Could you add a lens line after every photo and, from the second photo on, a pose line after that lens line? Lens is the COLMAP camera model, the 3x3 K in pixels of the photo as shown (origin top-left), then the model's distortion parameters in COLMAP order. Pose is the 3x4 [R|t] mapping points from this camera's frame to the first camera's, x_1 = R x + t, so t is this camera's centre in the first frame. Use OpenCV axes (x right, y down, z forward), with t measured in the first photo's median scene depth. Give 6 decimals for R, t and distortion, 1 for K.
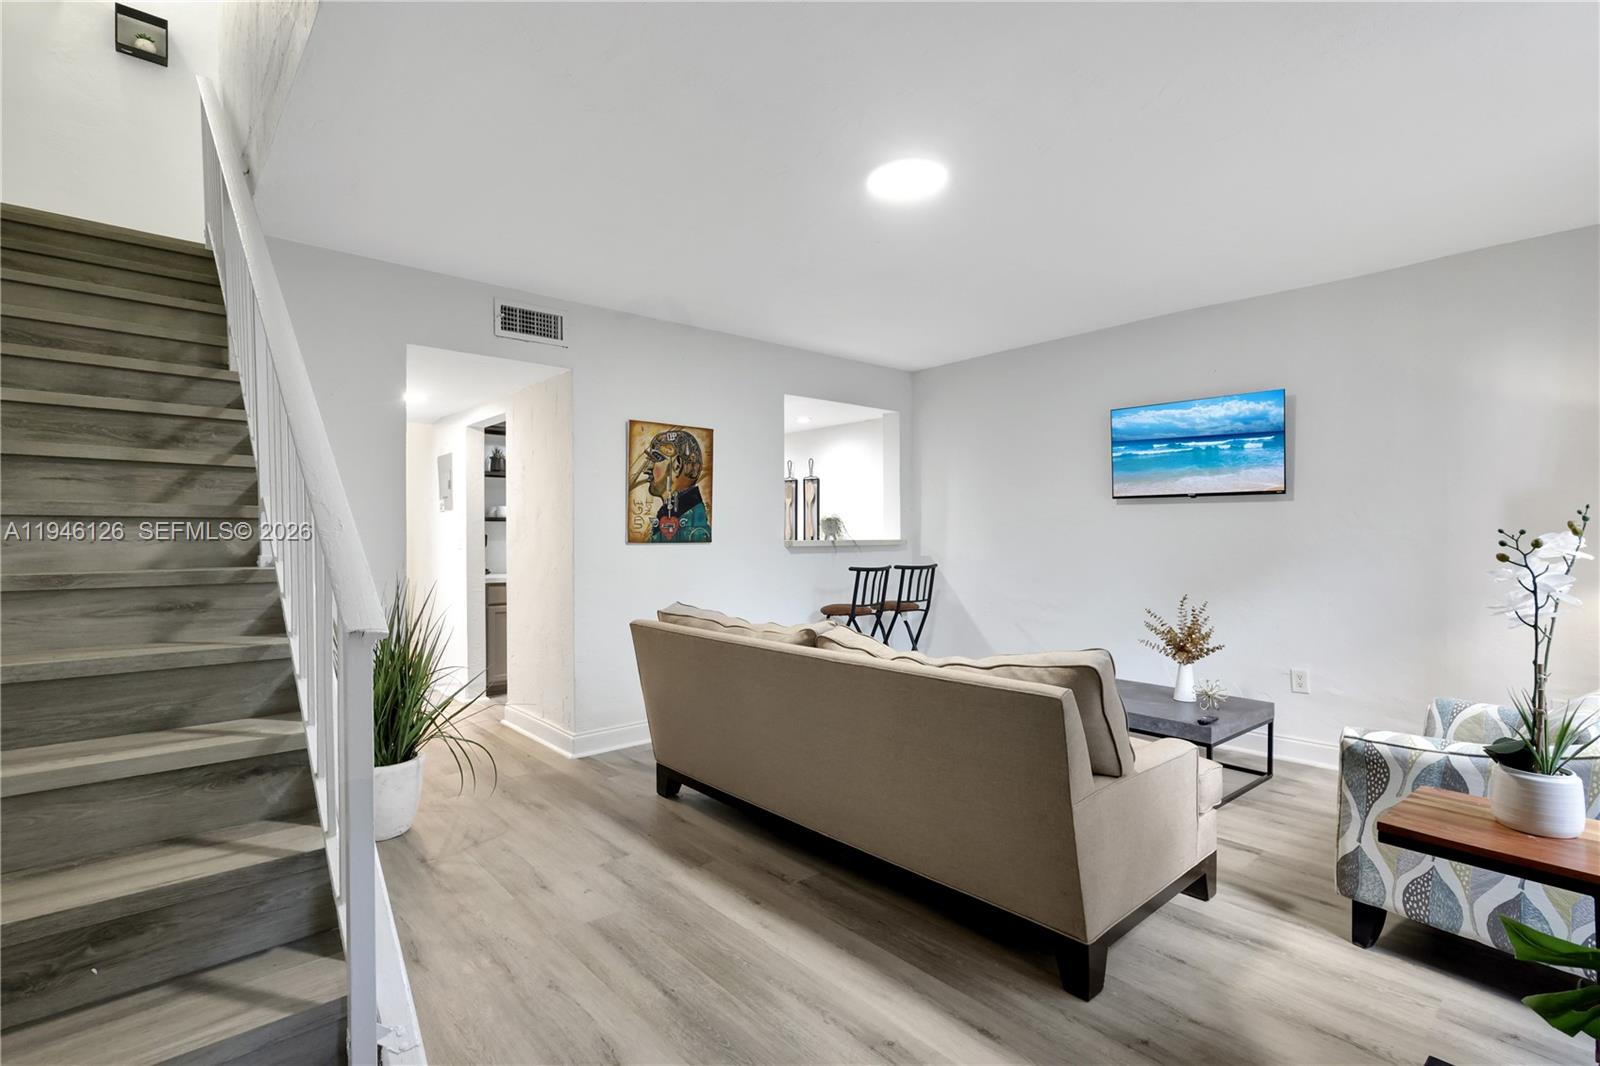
lens RADIAL K [[757.9, 0, 804.3], [0, 757.9, 536.8], [0, 0, 1]] dist [-0.001297, -0.000193]
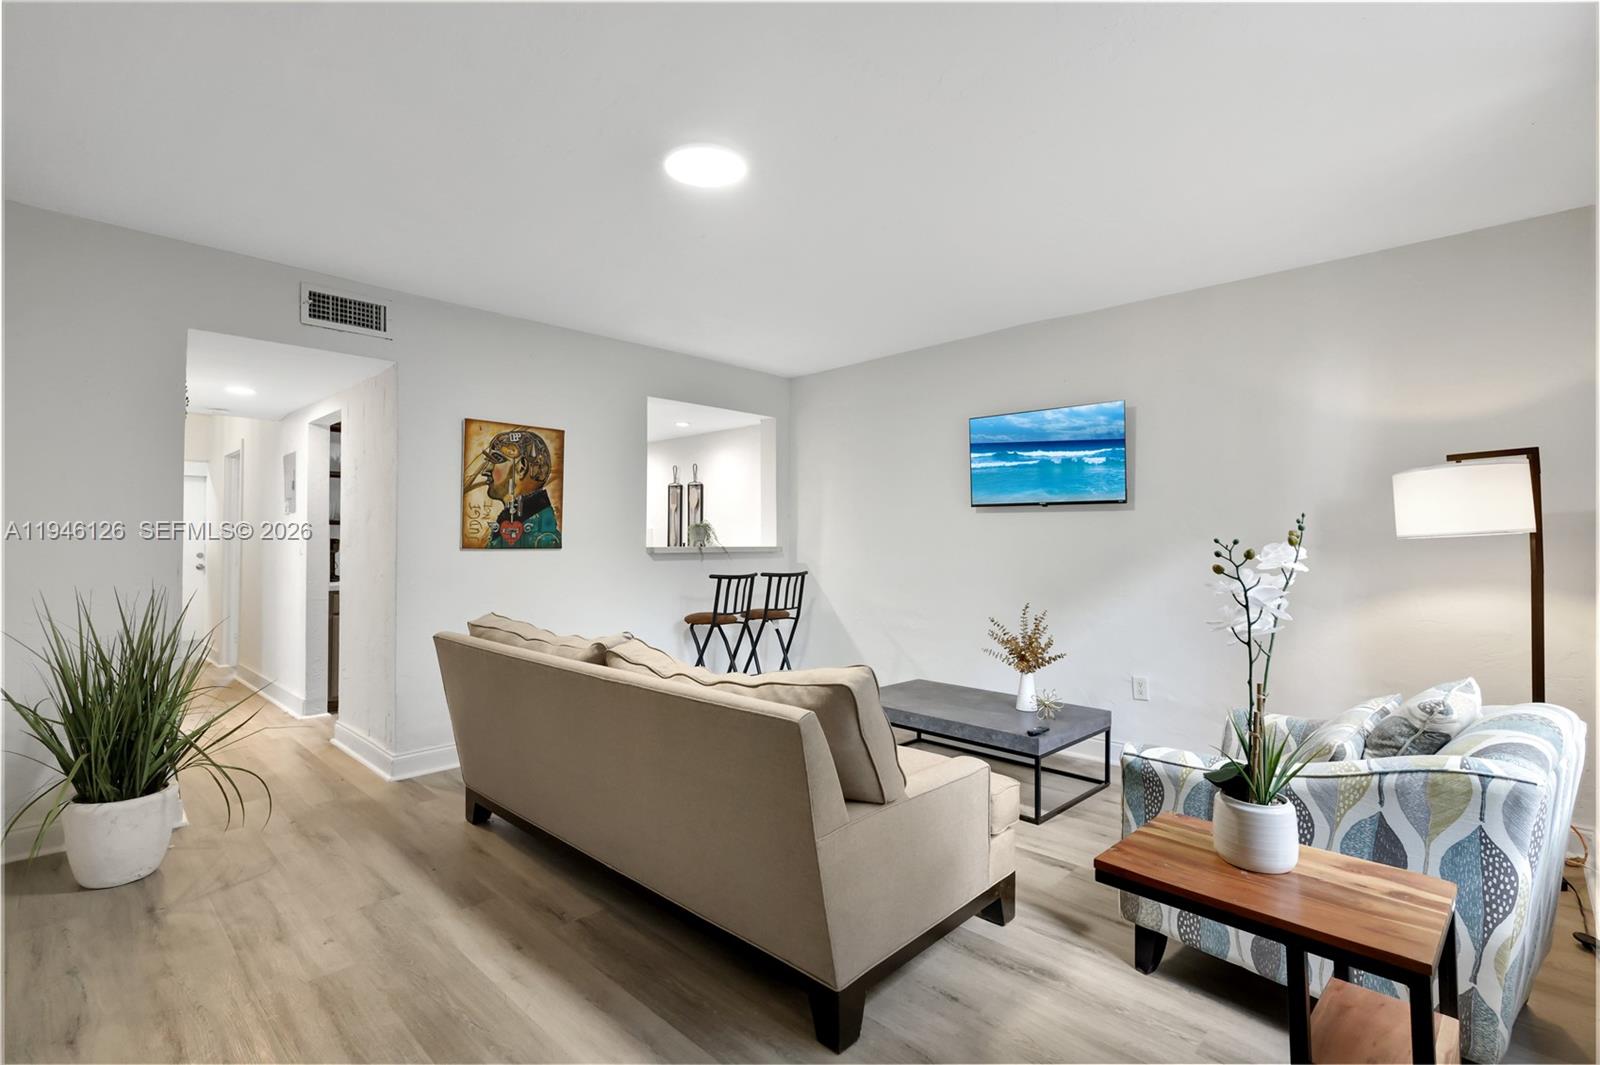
lens RADIAL K [[743.1, 0, 803.3], [0, 743.1, 529.4], [0, 0, 1]] dist [-0.001374, 0.000016]
pose [[0.996050, 0.006779, 0.088540, 0.128771], [-0.005112, 0.999806, -0.019041, -0.000637], [-0.088652, 0.018513, 0.995891, 0.052169]]
